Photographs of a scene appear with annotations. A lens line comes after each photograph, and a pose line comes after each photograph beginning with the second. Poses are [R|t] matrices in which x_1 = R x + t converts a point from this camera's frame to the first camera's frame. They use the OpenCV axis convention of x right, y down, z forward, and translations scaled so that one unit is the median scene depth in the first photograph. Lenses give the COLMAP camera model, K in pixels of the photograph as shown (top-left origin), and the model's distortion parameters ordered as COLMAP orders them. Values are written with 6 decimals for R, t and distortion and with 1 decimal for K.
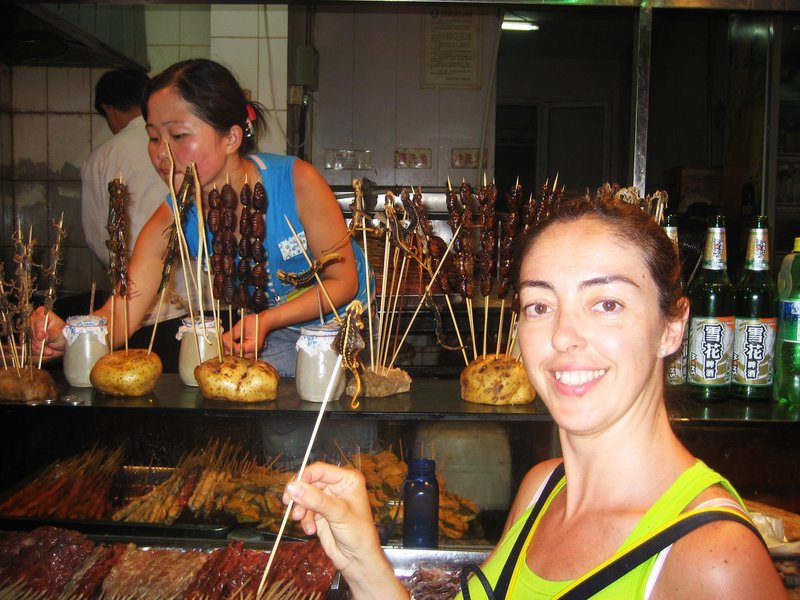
lens RADIAL K [[832.0, 0, 400.0], [0, 832.0, 300.0], [0, 0, 1]] dist [-0.091641, 0.038606]
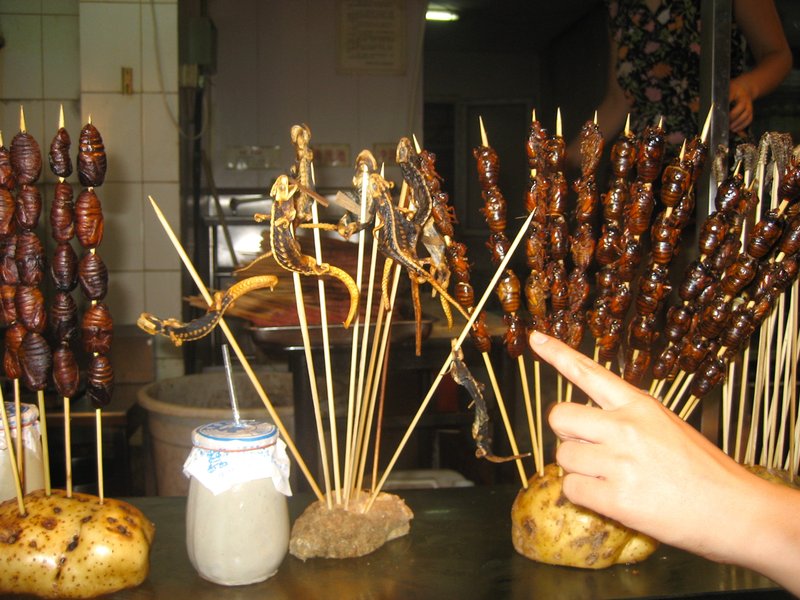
lens RADIAL K [[832.0, 0, 400.0], [0, 832.0, 300.0], [0, 0, 1]] dist [-0.091641, 0.038606]
pose [[0.993114, -0.027690, 0.113836, -0.050293], [0.029004, 0.999530, -0.009896, -0.033723], [-0.113508, 0.013130, 0.993450, 0.489897]]
